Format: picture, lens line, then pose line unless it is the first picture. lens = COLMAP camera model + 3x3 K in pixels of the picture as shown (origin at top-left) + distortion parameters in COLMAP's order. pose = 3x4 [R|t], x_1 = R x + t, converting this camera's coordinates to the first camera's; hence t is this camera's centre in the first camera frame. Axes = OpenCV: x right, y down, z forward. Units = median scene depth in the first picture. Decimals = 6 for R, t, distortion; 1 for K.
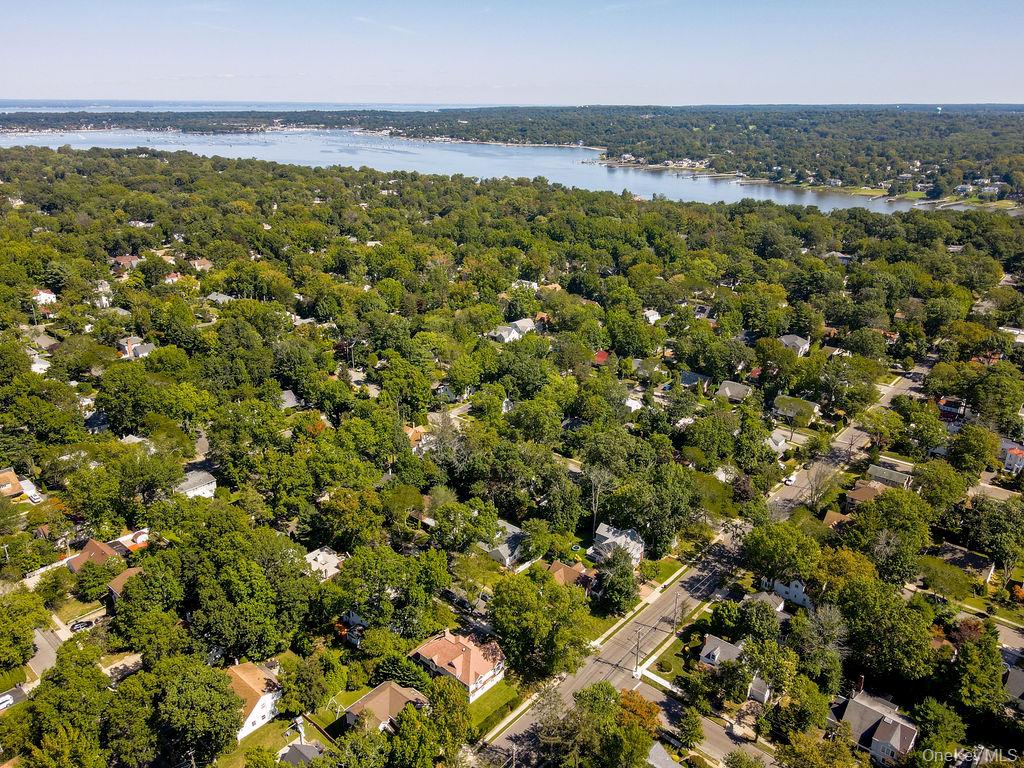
lens RADIAL K [[753.3, 0, 508.5], [0, 753.3, 382.3], [0, 0, 1]] dist [0.004040, 0.011453]
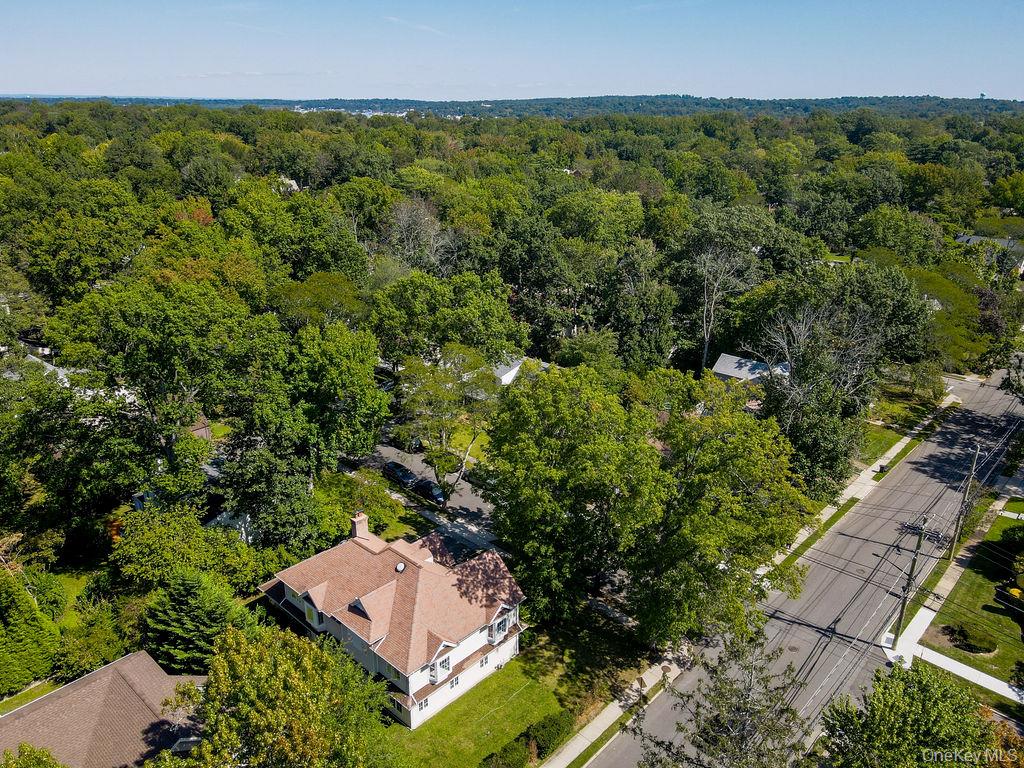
lens RADIAL K [[753.3, 0, 510.7], [0, 753.3, 382.3], [0, 0, 1]] dist [0.004040, 0.011453]
pose [[0.999588, 0.016247, -0.023679, -0.003075], [-0.016254, 0.999868, -0.000114, 0.248128], [0.023674, 0.000498, 0.999720, 0.608455]]
